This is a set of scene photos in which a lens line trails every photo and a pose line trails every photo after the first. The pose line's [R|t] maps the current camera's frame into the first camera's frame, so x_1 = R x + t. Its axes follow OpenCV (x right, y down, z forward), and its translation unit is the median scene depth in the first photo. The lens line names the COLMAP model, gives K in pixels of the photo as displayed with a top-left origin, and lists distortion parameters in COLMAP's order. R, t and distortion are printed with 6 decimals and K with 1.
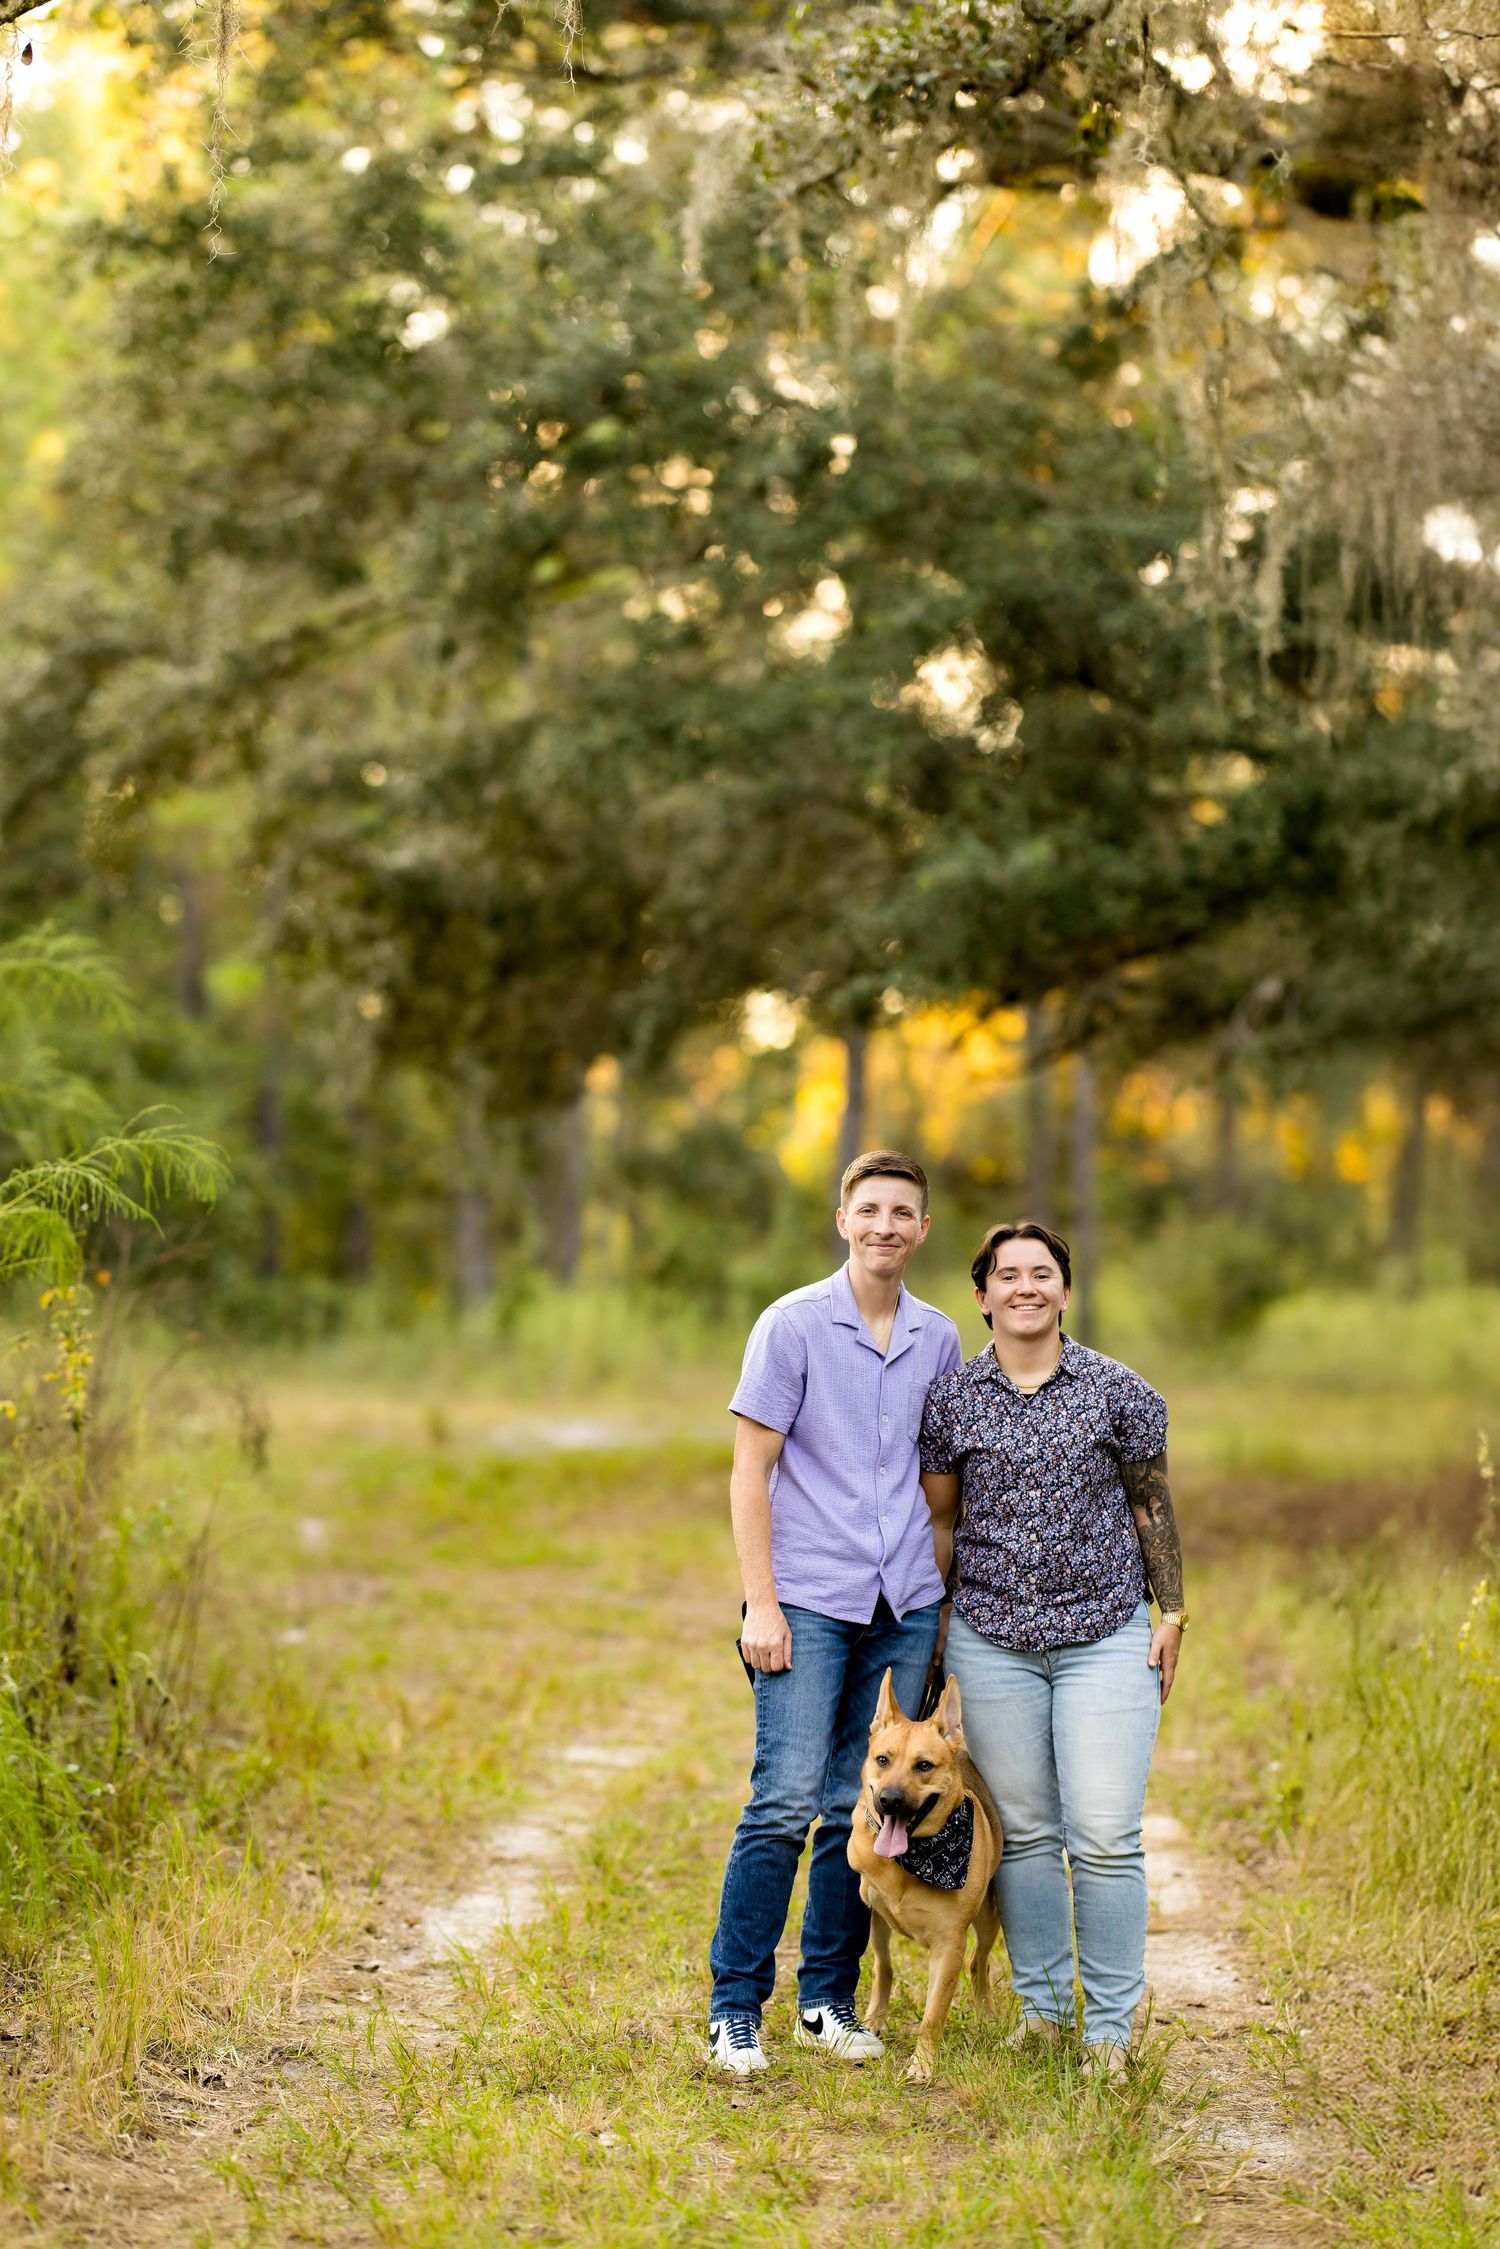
lens RADIAL K [[5487.3, 0, 750.0], [0, 5487.3, 1124.5], [0, 0, 1]] dist [0.073712, 0.390747]
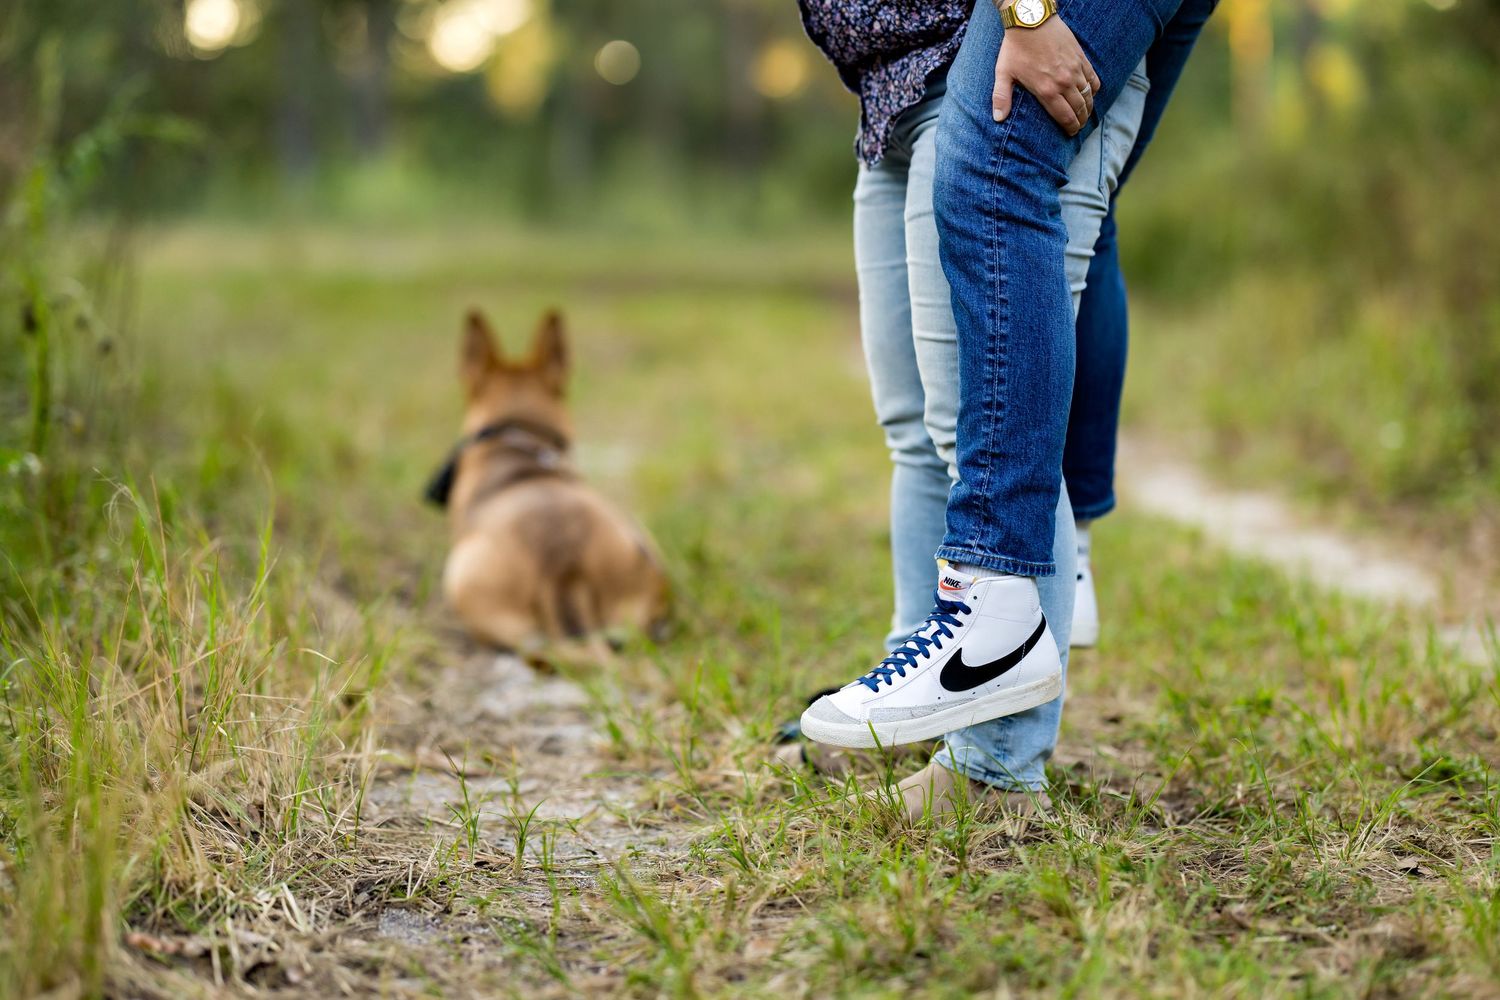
lens RADIAL K [[3659.8, 0, 750.0], [0, 3659.8, 500.0], [0, 0, 1]] dist [0.073712, 0.390747]
pose [[0.996622, -0.025459, 0.078076, -0.066358], [0.016989, 0.994082, 0.107295, 0.081310], [-0.080346, -0.105606, 0.991157, 0.567122]]
